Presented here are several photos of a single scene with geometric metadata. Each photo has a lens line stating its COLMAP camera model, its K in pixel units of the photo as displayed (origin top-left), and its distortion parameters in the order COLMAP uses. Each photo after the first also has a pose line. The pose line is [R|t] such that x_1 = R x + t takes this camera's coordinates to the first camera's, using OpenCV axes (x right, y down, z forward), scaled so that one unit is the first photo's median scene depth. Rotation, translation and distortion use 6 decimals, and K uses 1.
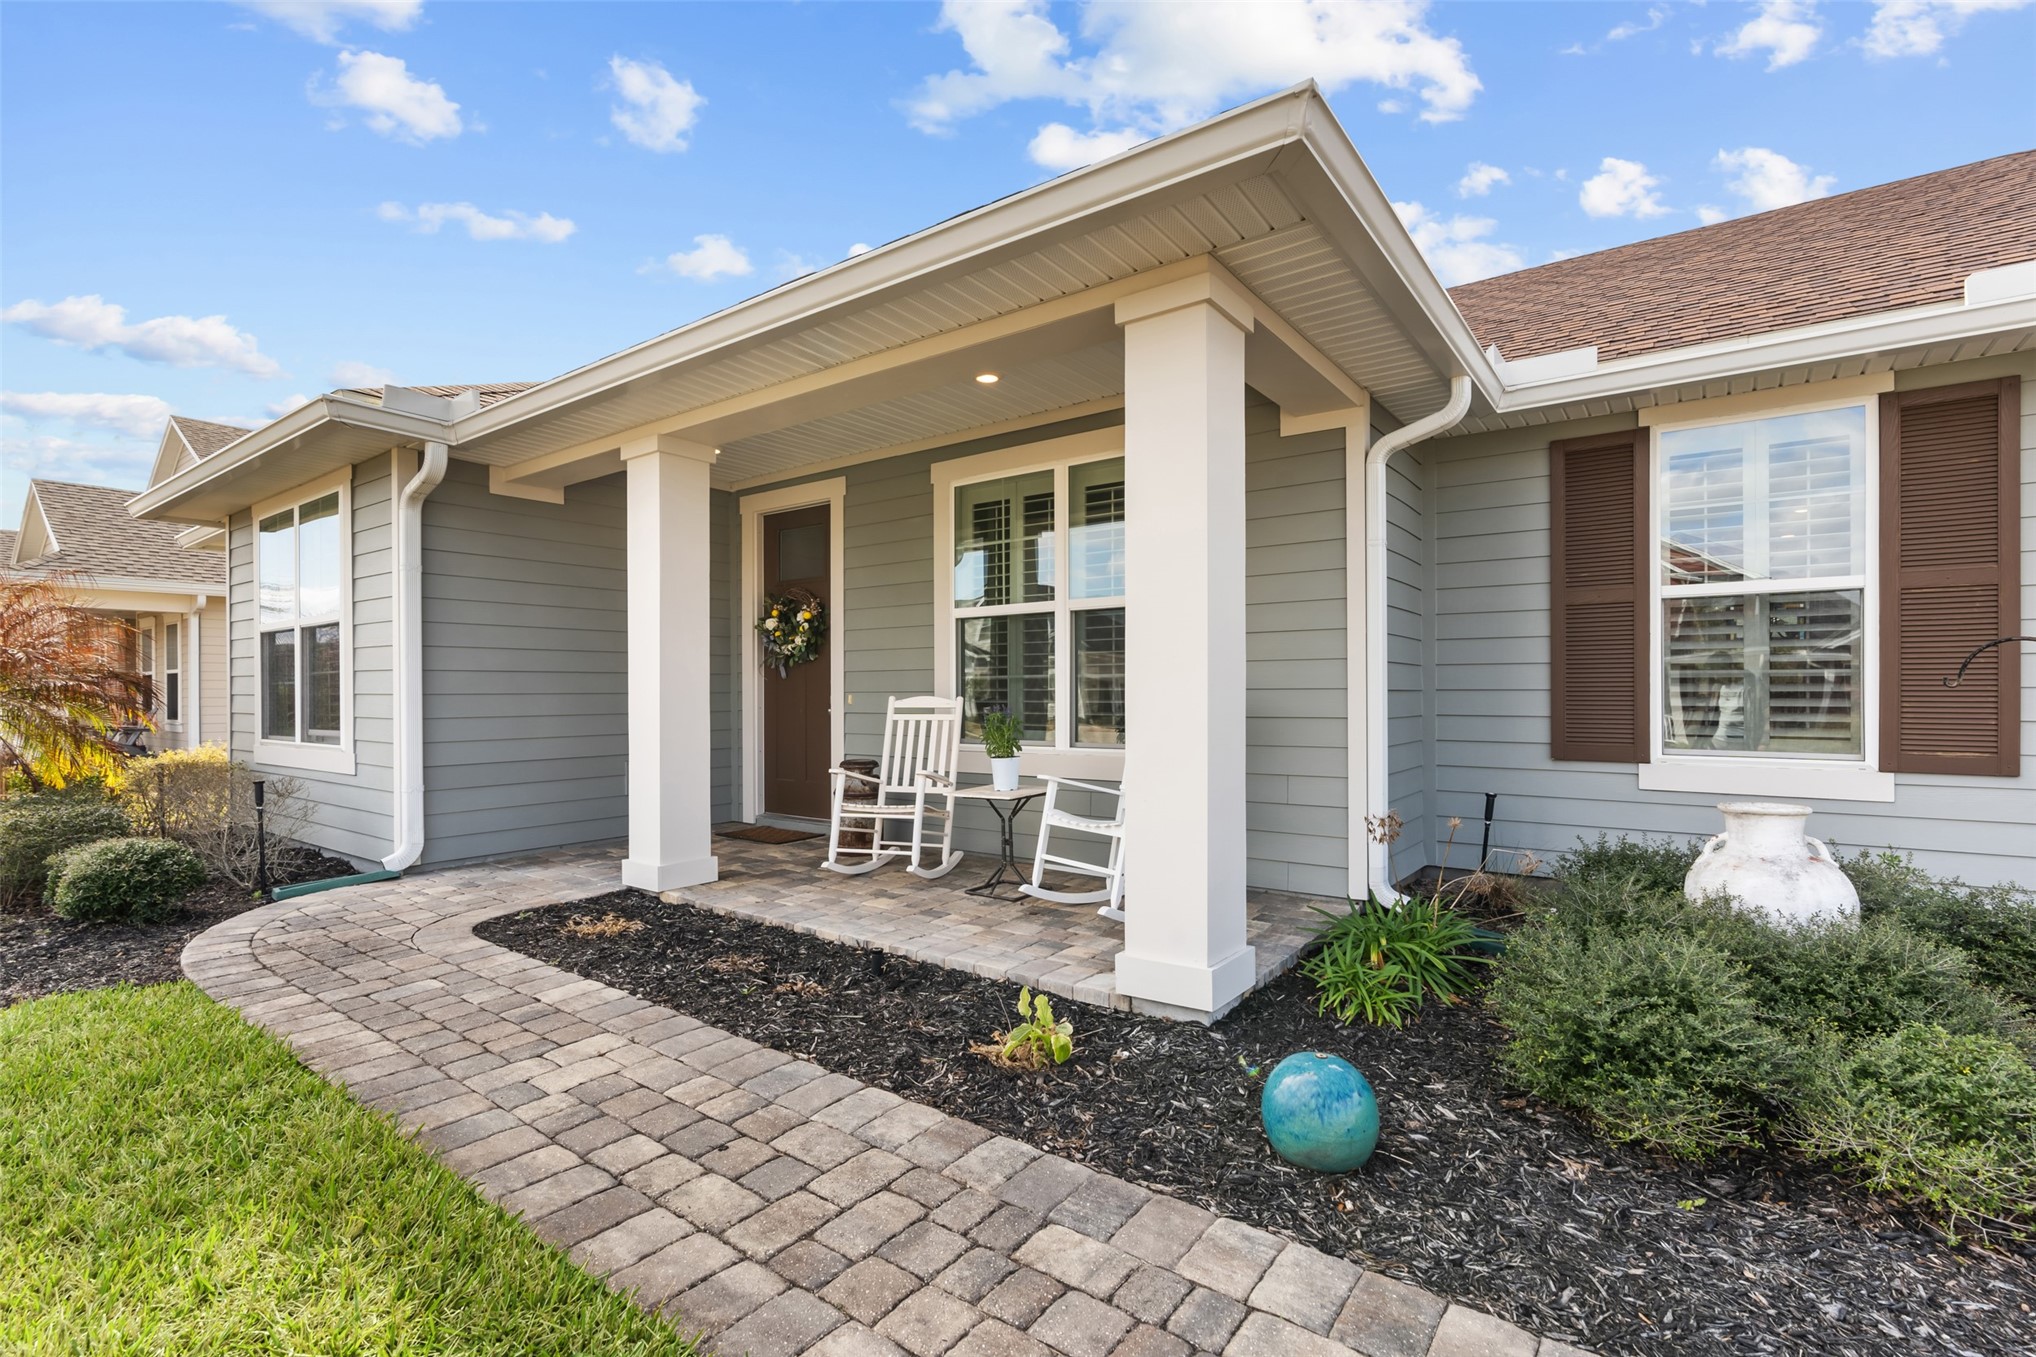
lens RADIAL K [[921.0, 0, 1021.1], [0, 921.0, 685.5], [0, 0, 1]] dist [-0.009049, 0.004109]
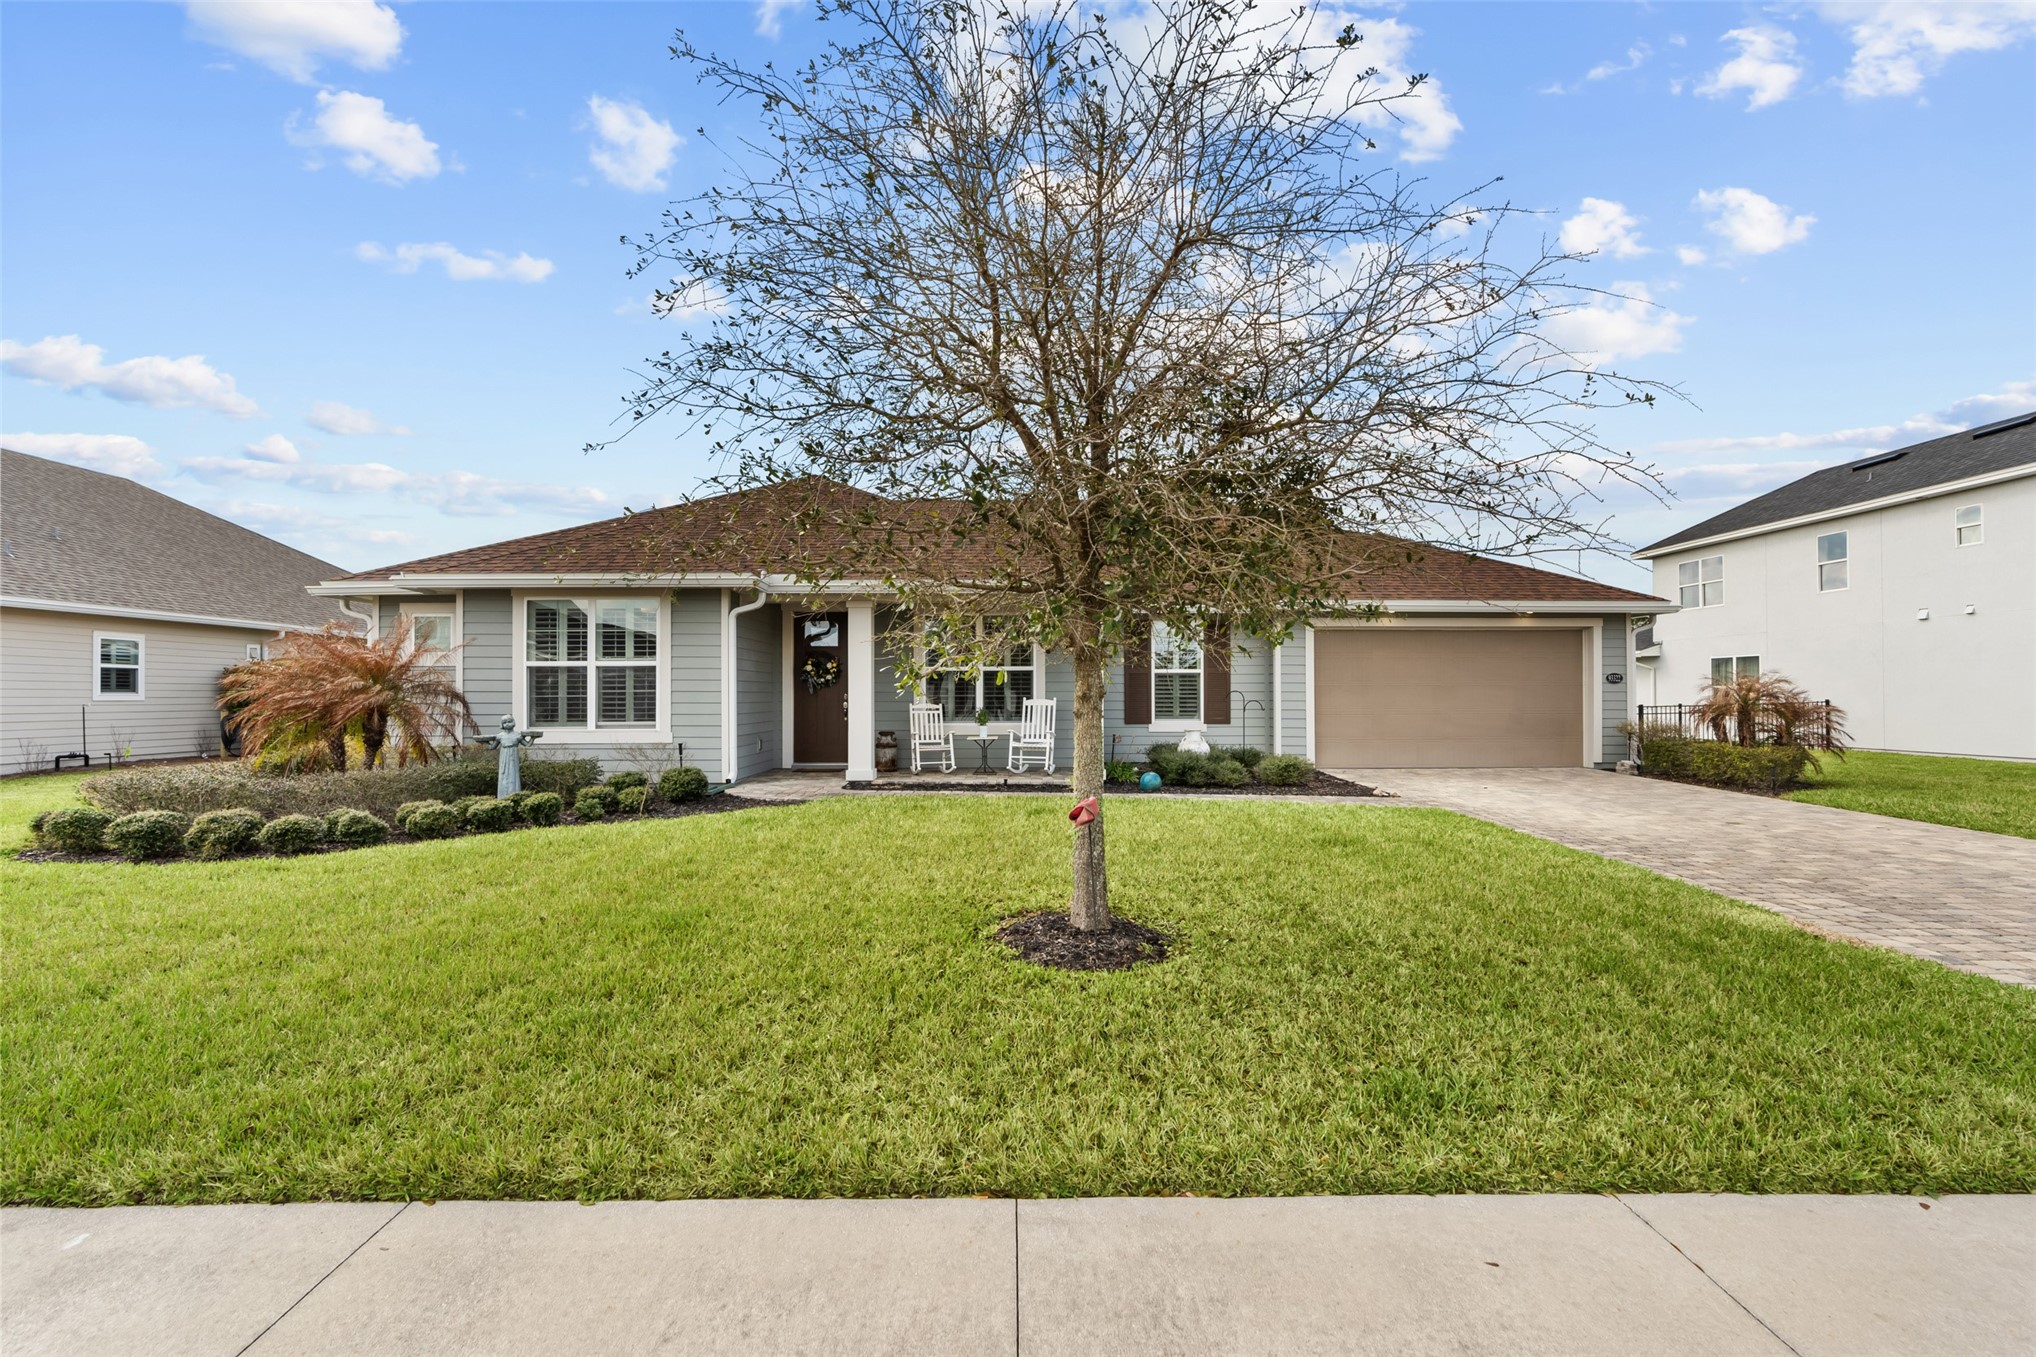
lens RADIAL K [[921.0, 0, 1022.0], [0, 921.0, 681.9], [0, 0, 1]] dist [-0.009049, 0.004109]
pose [[0.795632, 0.011735, 0.605666, -1.629674], [-0.007037, 0.999924, -0.010130, -0.028001], [-0.605739, 0.003797, 0.795655, -1.298201]]
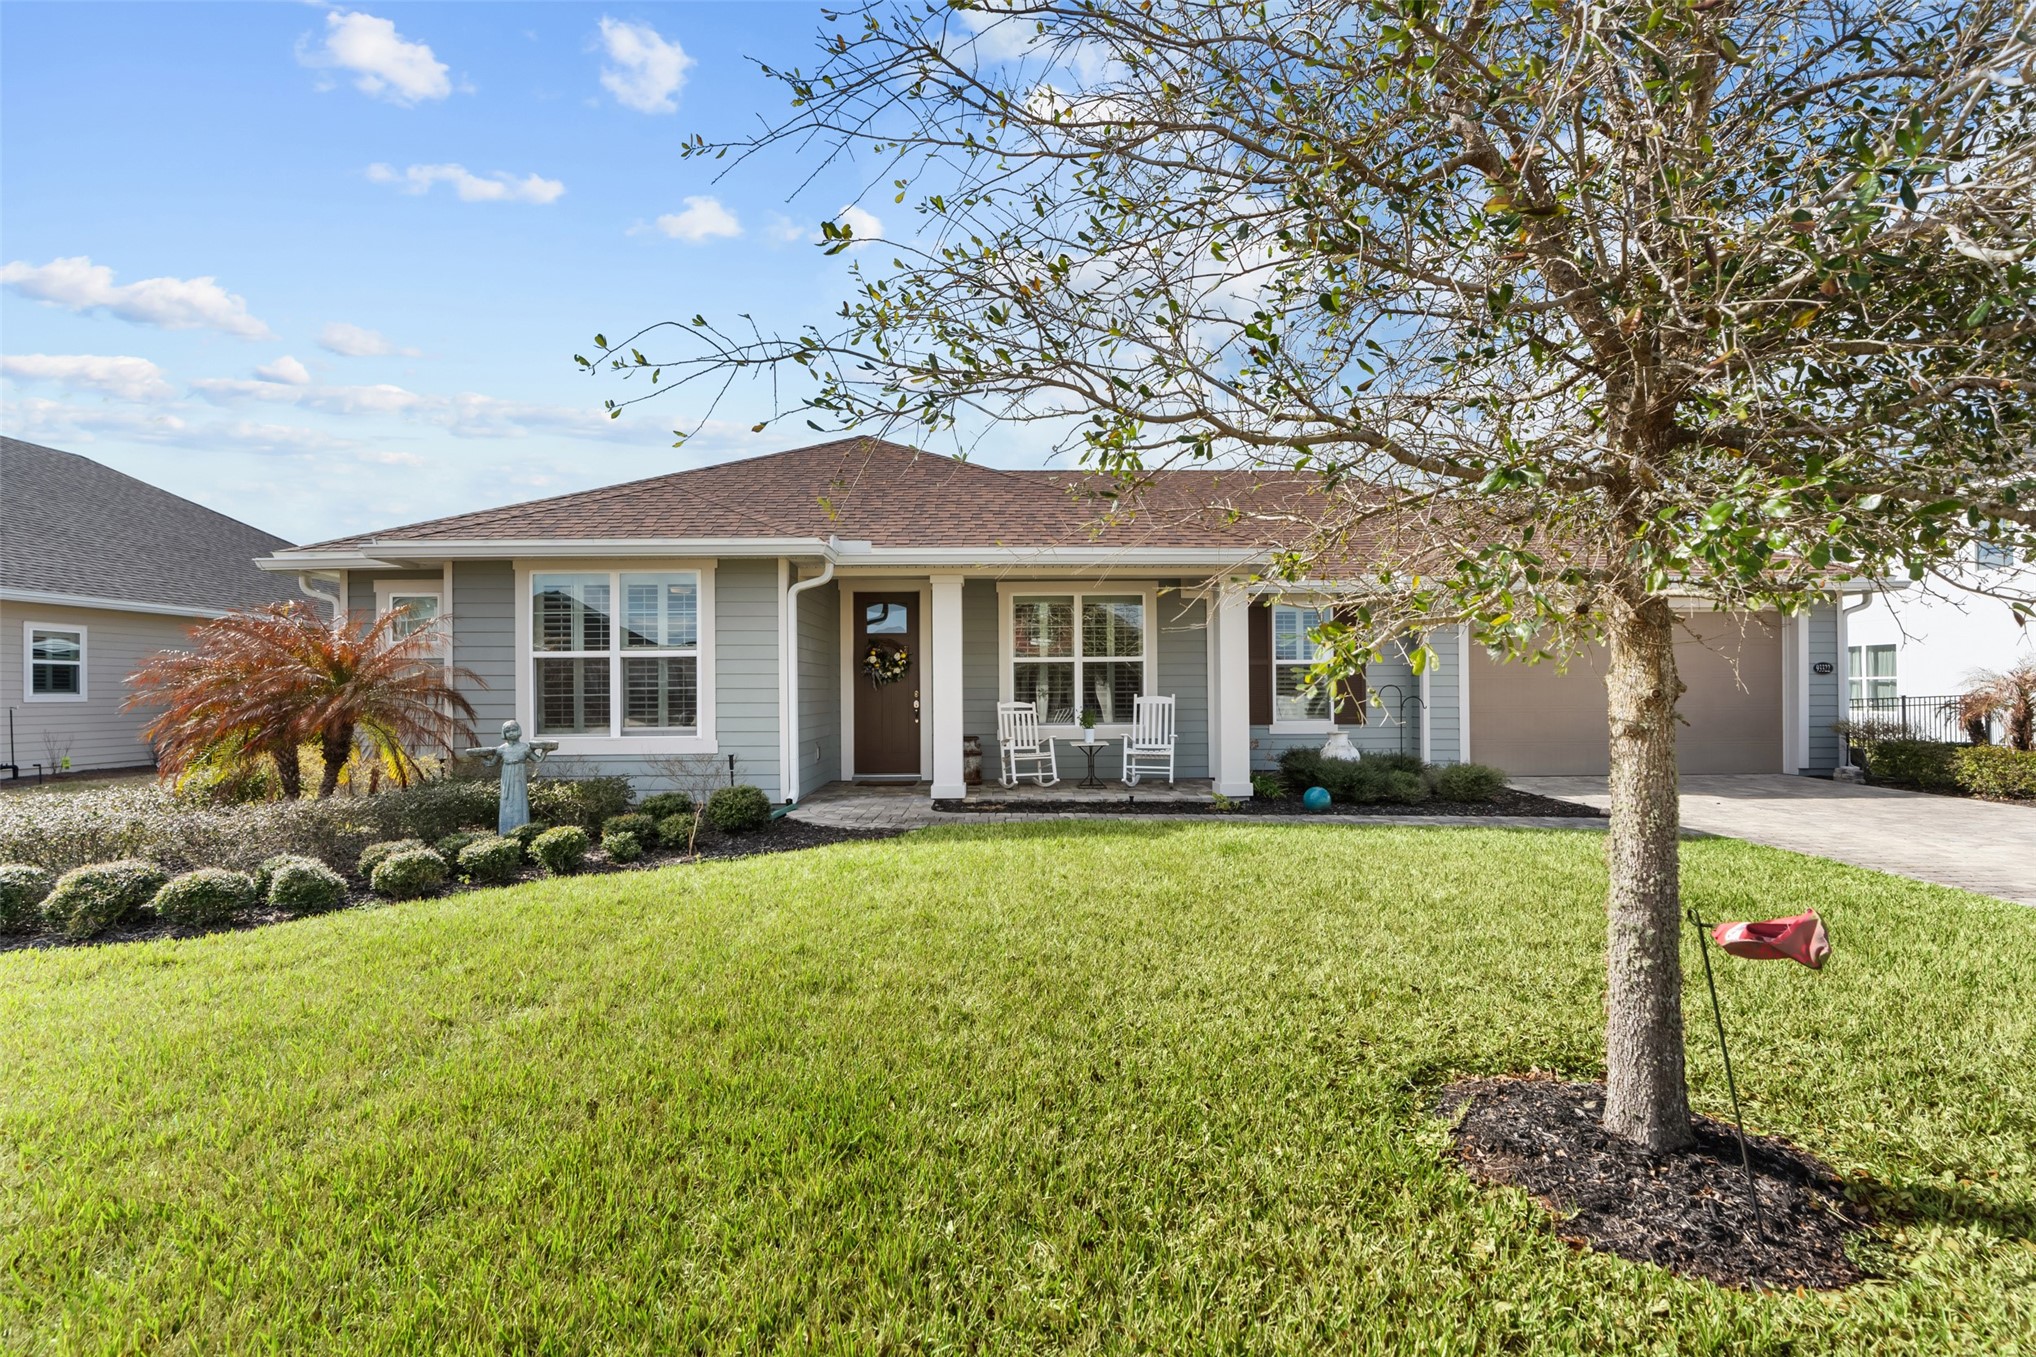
lens RADIAL K [[921.0, 0, 1017.7], [0, 921.0, 685.2], [0, 0, 1]] dist [-0.009049, 0.004109]
pose [[0.795721, 0.002900, 0.605656, -1.558762], [-0.002352, 0.999996, -0.001698, -0.026352], [-0.605659, -0.000074, 0.795725, -0.714126]]
